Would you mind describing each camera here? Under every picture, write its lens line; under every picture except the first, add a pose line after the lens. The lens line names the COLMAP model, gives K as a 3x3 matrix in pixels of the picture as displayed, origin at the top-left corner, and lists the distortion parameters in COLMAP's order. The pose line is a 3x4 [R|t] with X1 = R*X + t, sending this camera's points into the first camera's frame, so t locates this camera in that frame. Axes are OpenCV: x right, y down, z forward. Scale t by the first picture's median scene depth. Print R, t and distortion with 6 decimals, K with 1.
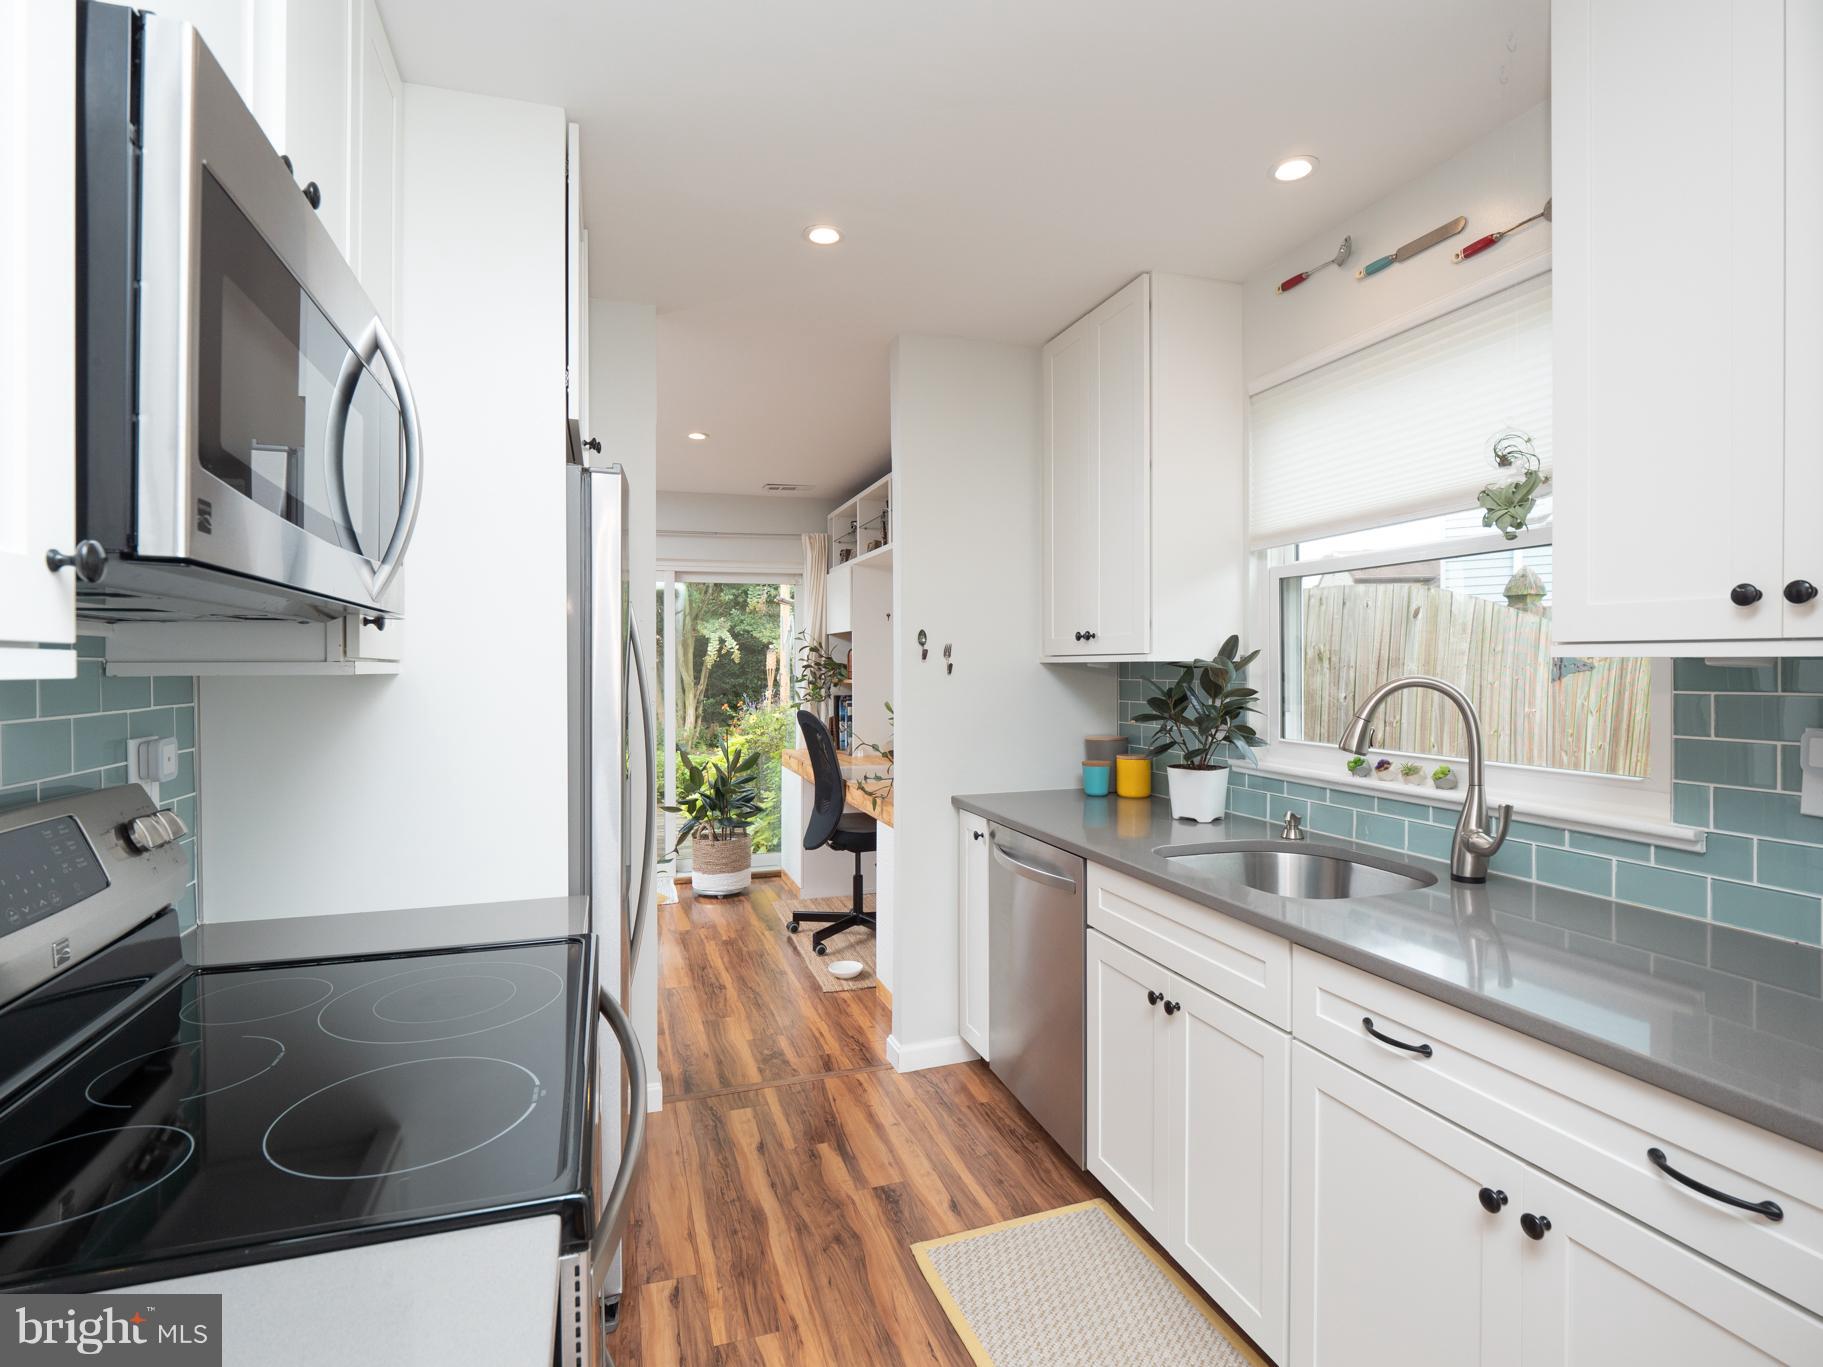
lens RADIAL K [[900.4, 0, 890.6], [0, 900.4, 680.8], [0, 0, 1]] dist [-0.014534, -0.000807]
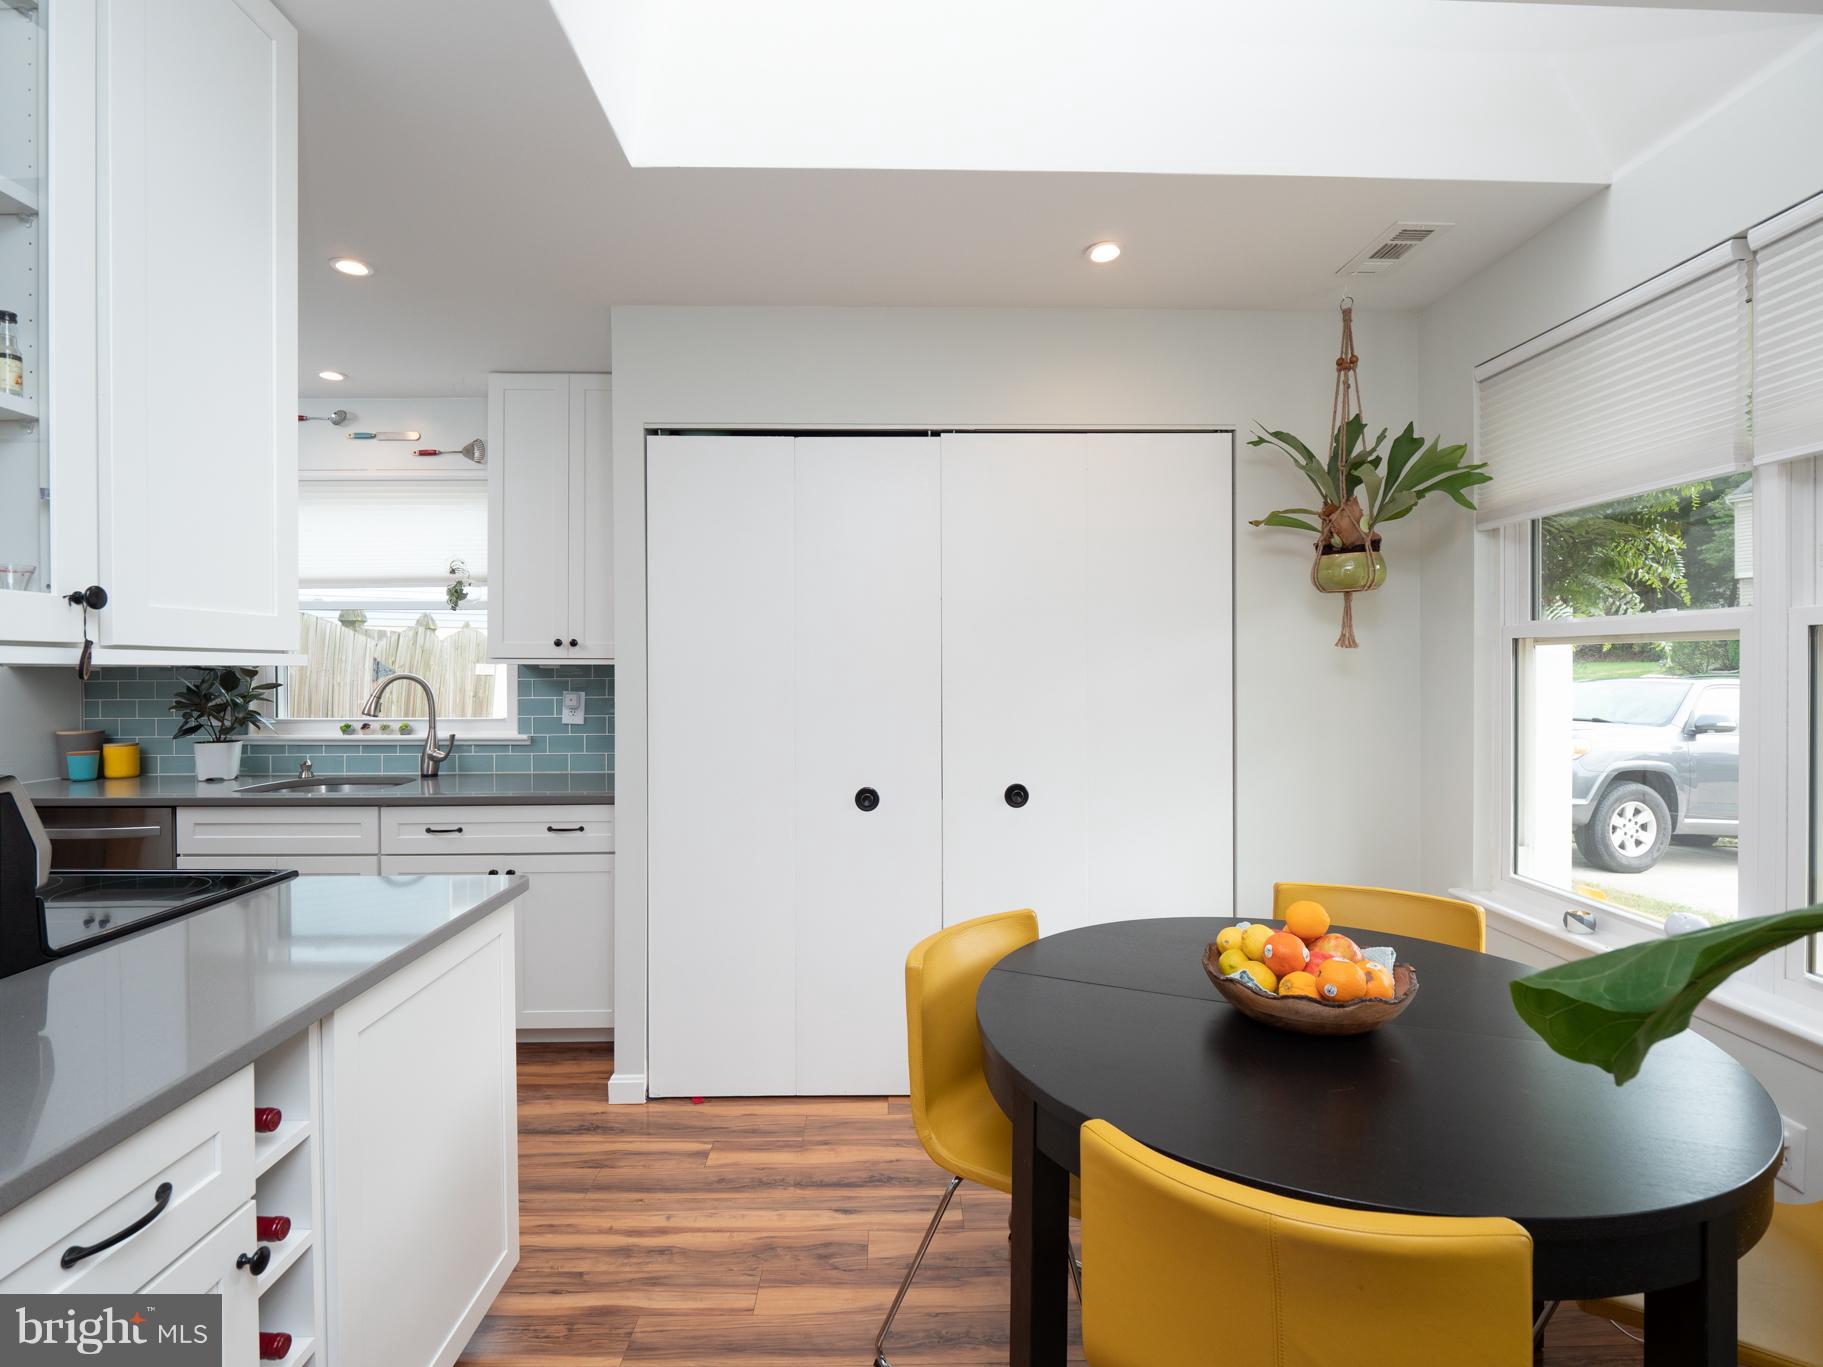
lens RADIAL K [[900.4, 0, 898.7], [0, 900.4, 655.1], [0, 0, 1]] dist [-0.014534, -0.000807]
pose [[0.304137, 0.020830, 0.952400, -0.772588], [0.016318, 0.999500, -0.027071, 0.020979], [-0.952488, 0.023774, 0.303645, -0.494399]]
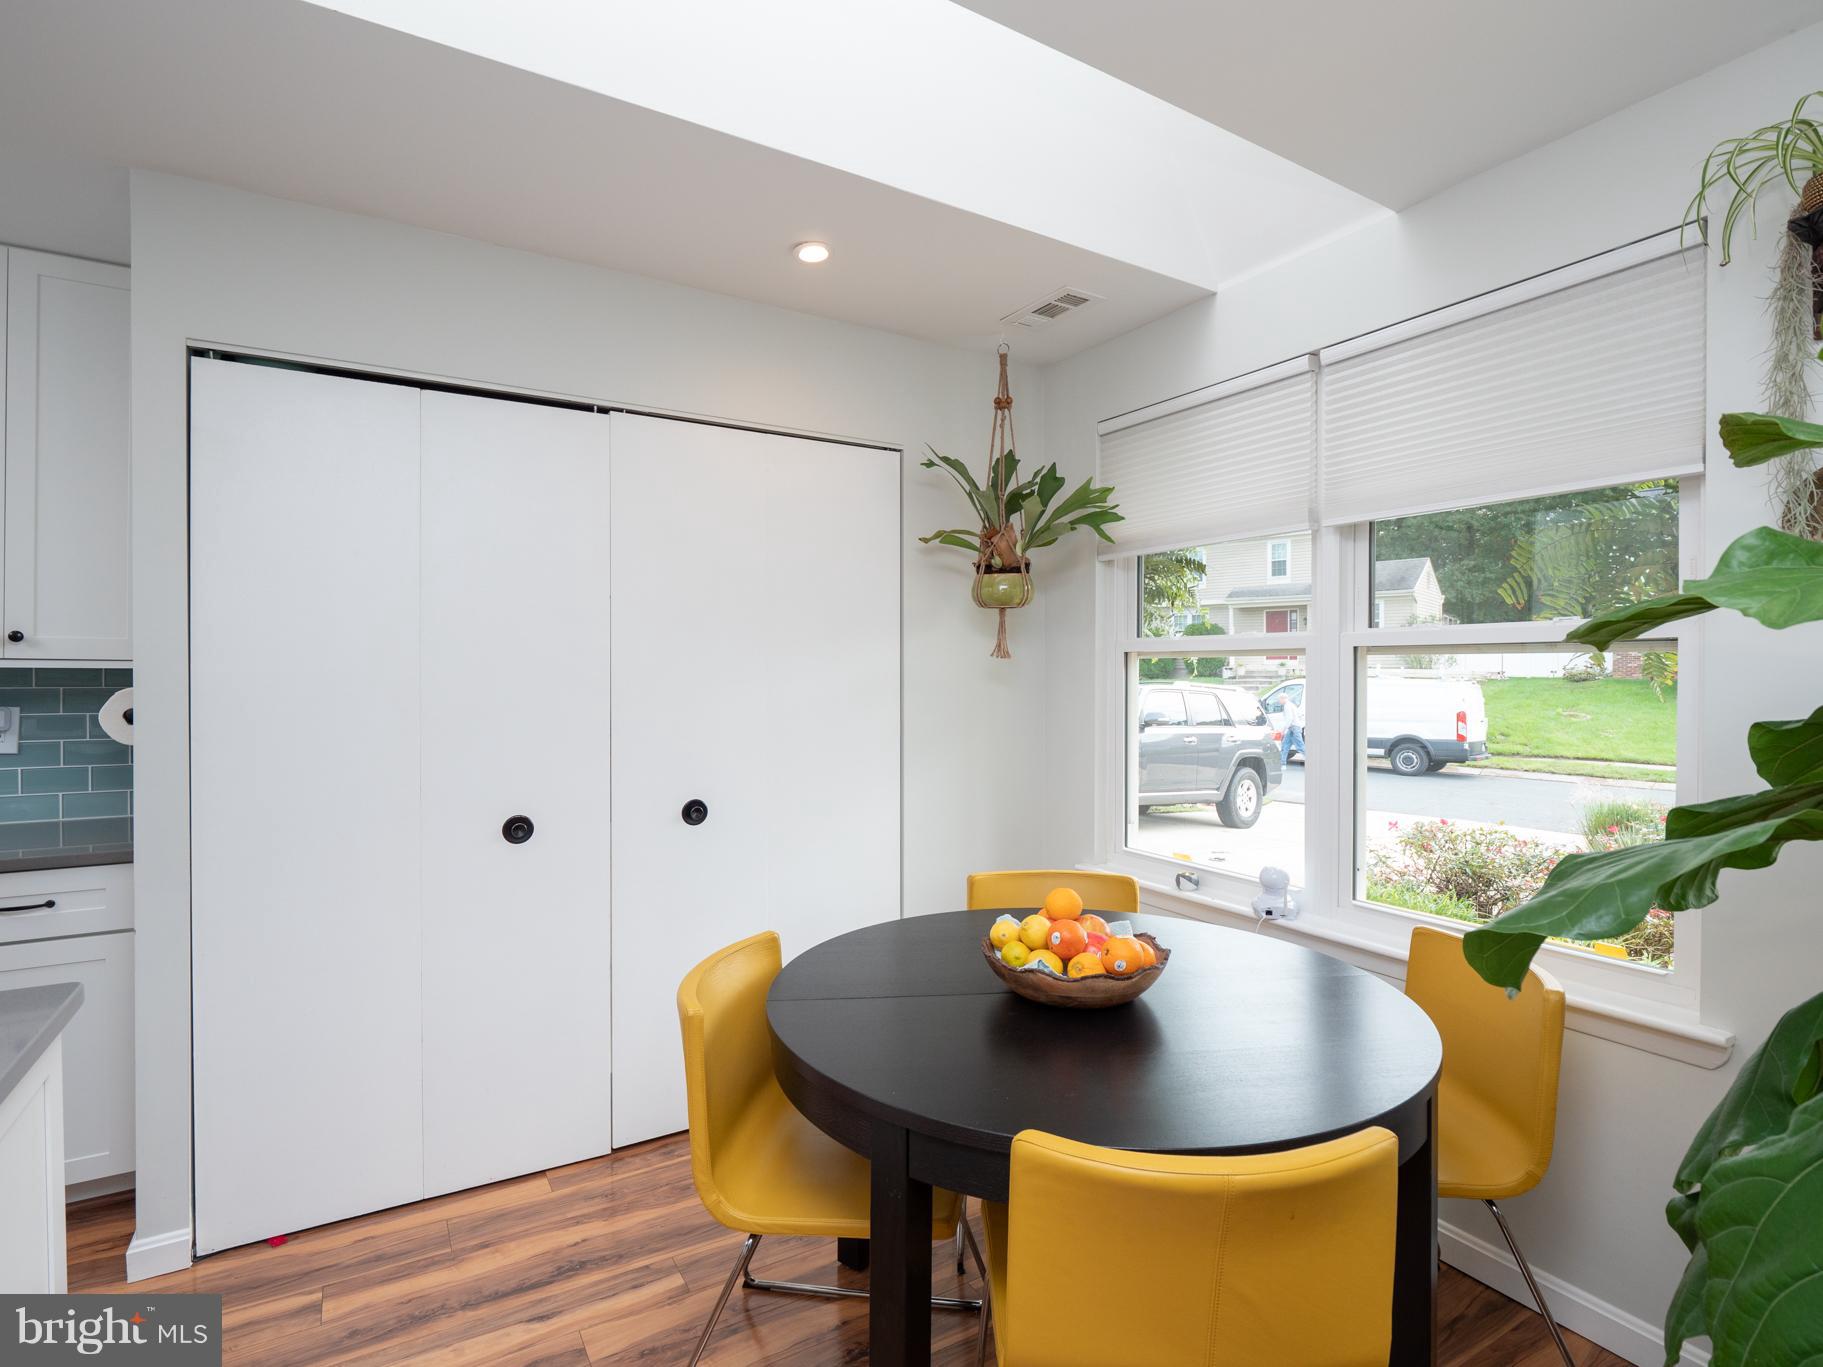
lens RADIAL K [[900.4, 0, 918.9], [0, 900.4, 669.7], [0, 0, 1]] dist [-0.014534, -0.000807]
pose [[-0.219303, 0.015220, 0.975538, -0.730113], [0.017074, 0.999785, -0.011760, 0.019088], [-0.975507, 0.014078, -0.219515, -0.286434]]
